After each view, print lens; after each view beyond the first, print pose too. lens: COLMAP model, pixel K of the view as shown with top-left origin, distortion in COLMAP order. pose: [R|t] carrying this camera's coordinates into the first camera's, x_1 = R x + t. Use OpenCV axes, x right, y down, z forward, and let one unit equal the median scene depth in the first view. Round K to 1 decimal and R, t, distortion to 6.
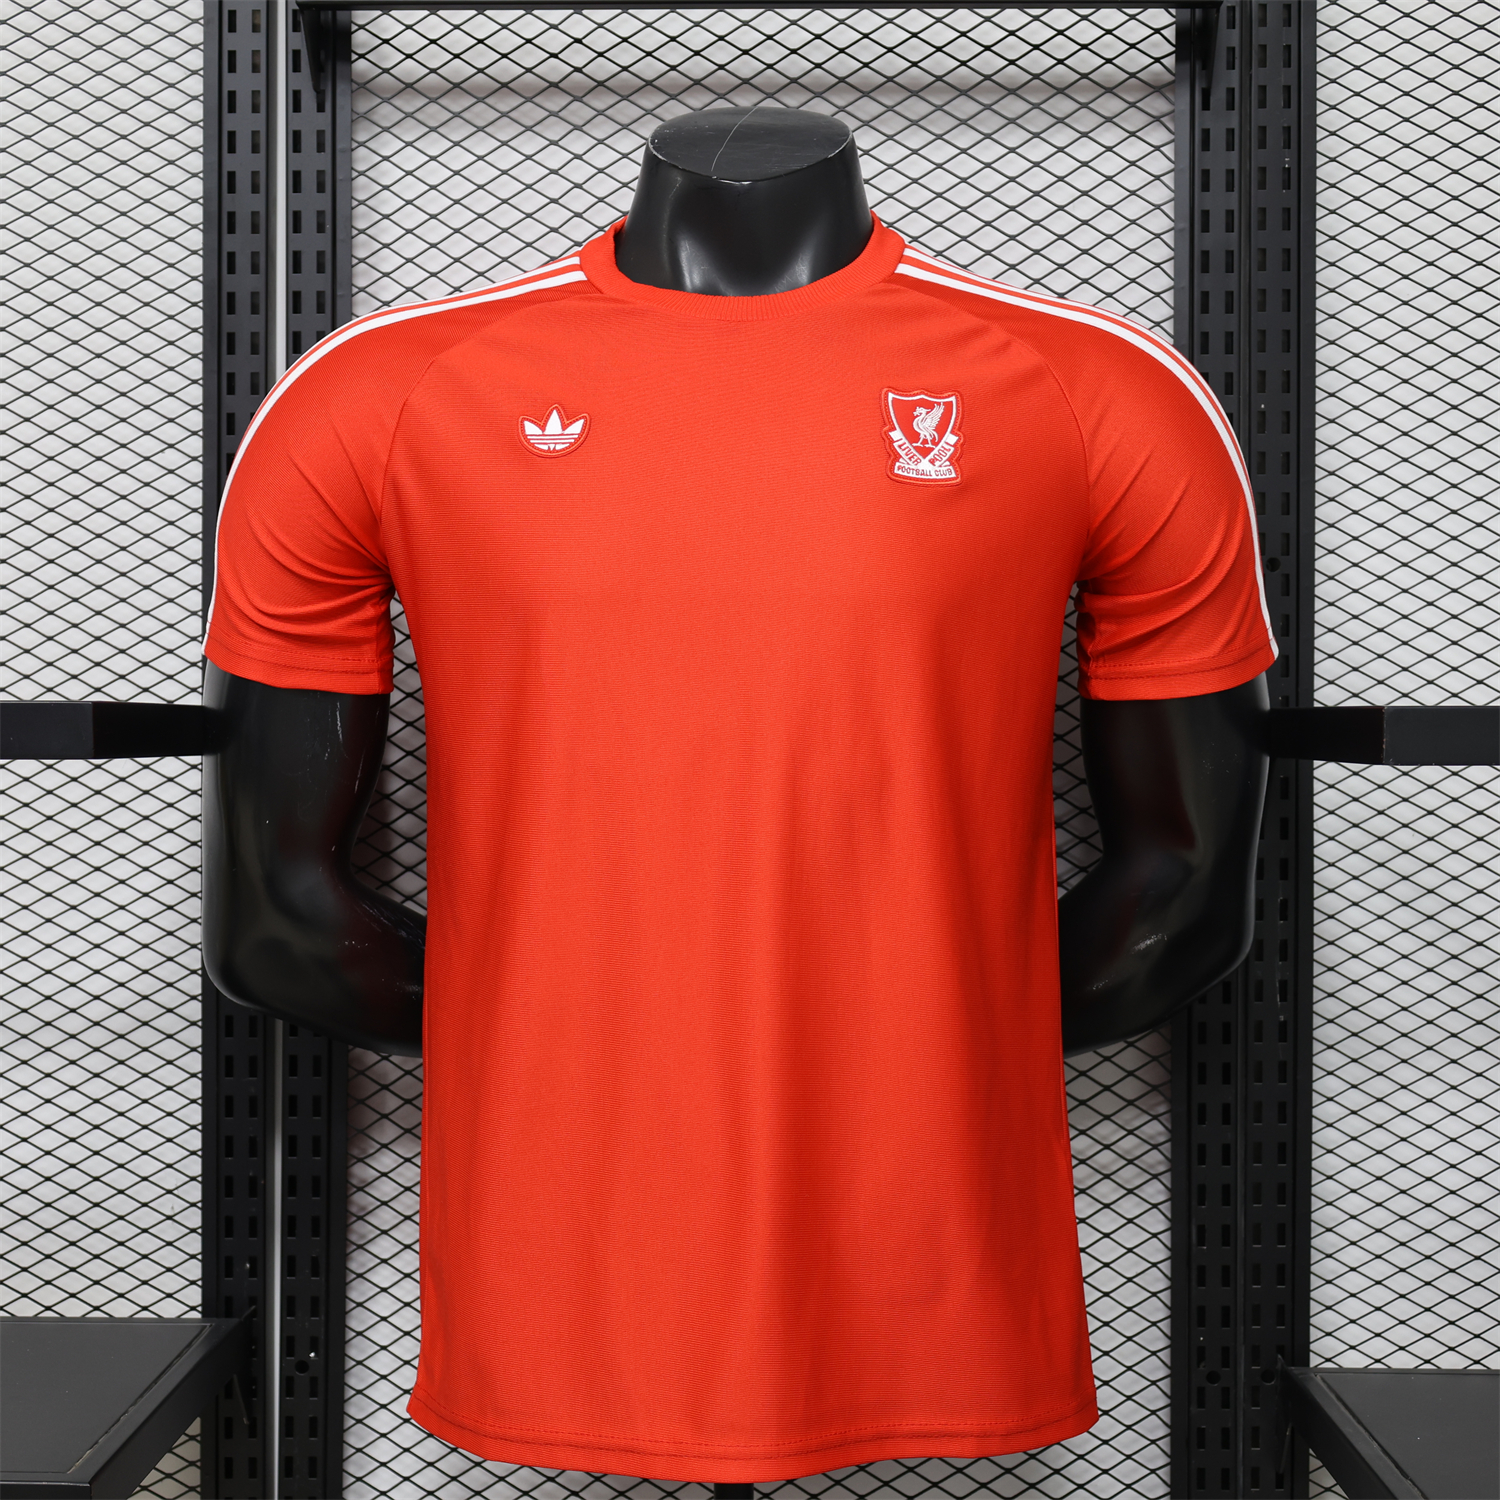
lens RADIAL K [[2395.5, 0, 750.0], [0, 2395.5, 750.0], [0, 0, 1]] dist [0.018588, -0.038648]
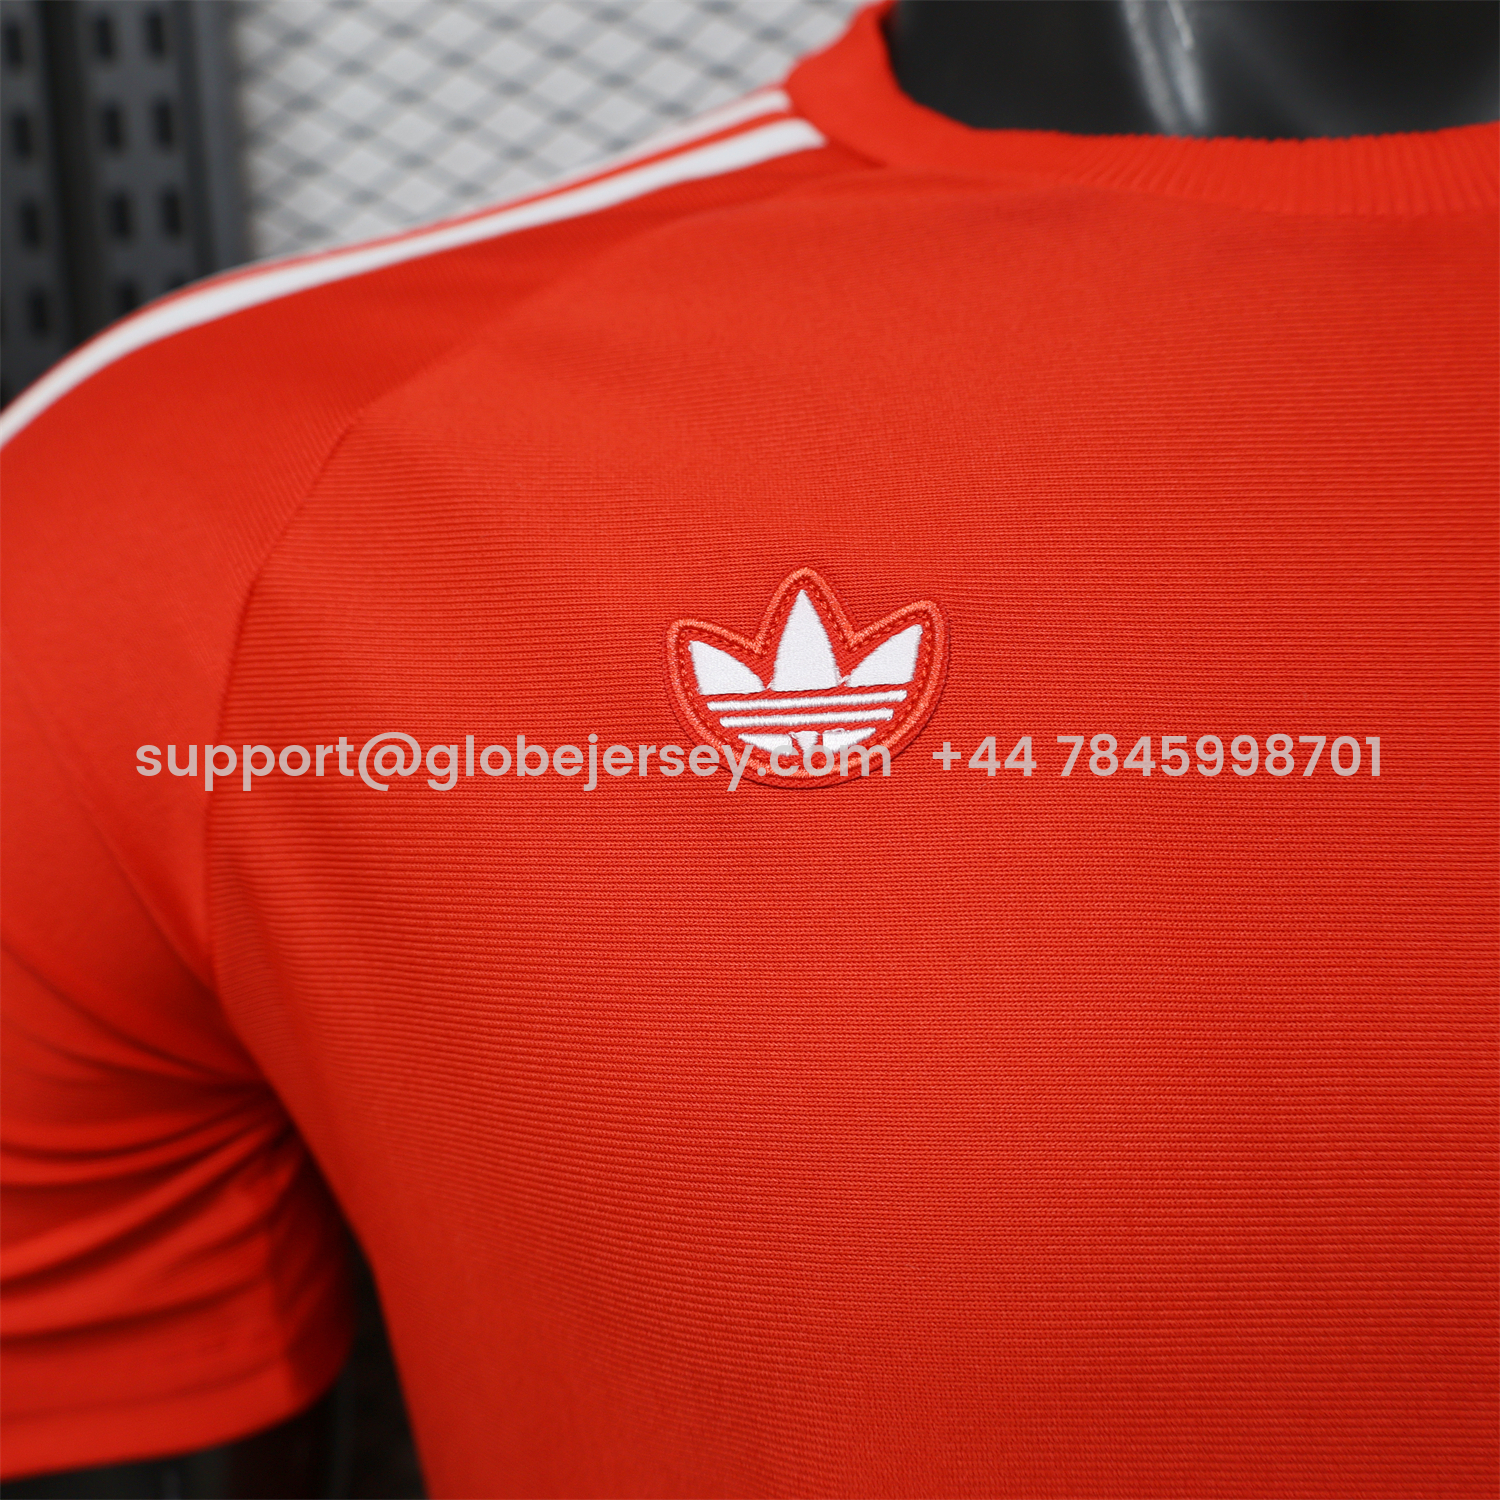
lens RADIAL K [[1468.0, 0, 750.0], [0, 1468.0, 750.0], [0, 0, 1]] dist [0.005240, -0.006824]
pose [[0.997812, -0.065723, 0.007157, -0.075759], [0.064899, 0.994391, 0.083511, -0.117179], [-0.012605, -0.082864, 0.996481, 0.709281]]
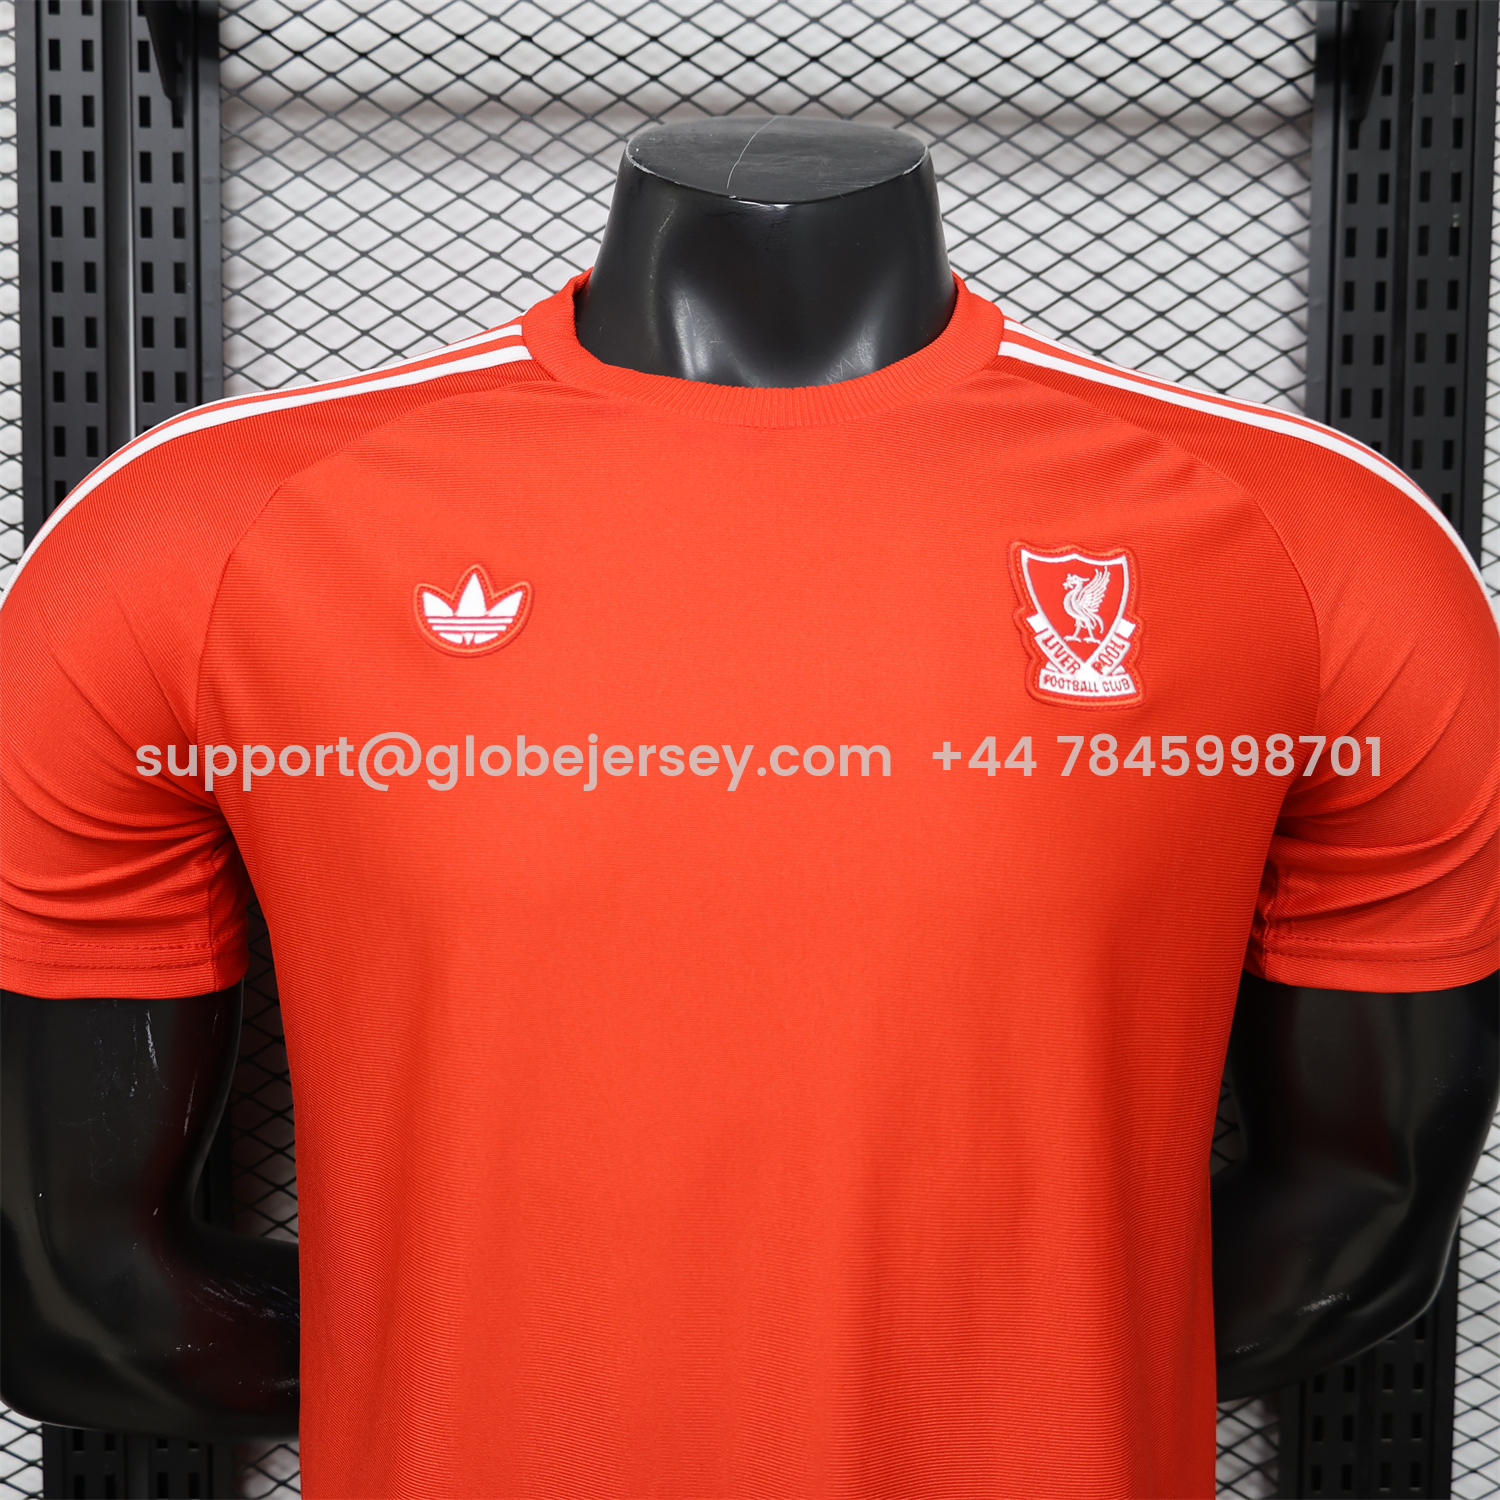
lens RADIAL K [[1468.0, 0, 750.0], [0, 1468.0, 750.0], [0, 0, 1]] dist [0.005240, -0.006824]
pose [[0.998449, 0.000058, 0.055668, -0.027616], [-0.003258, 0.998347, 0.057386, -0.100871], [-0.055573, -0.057479, 0.996799, 0.528817]]
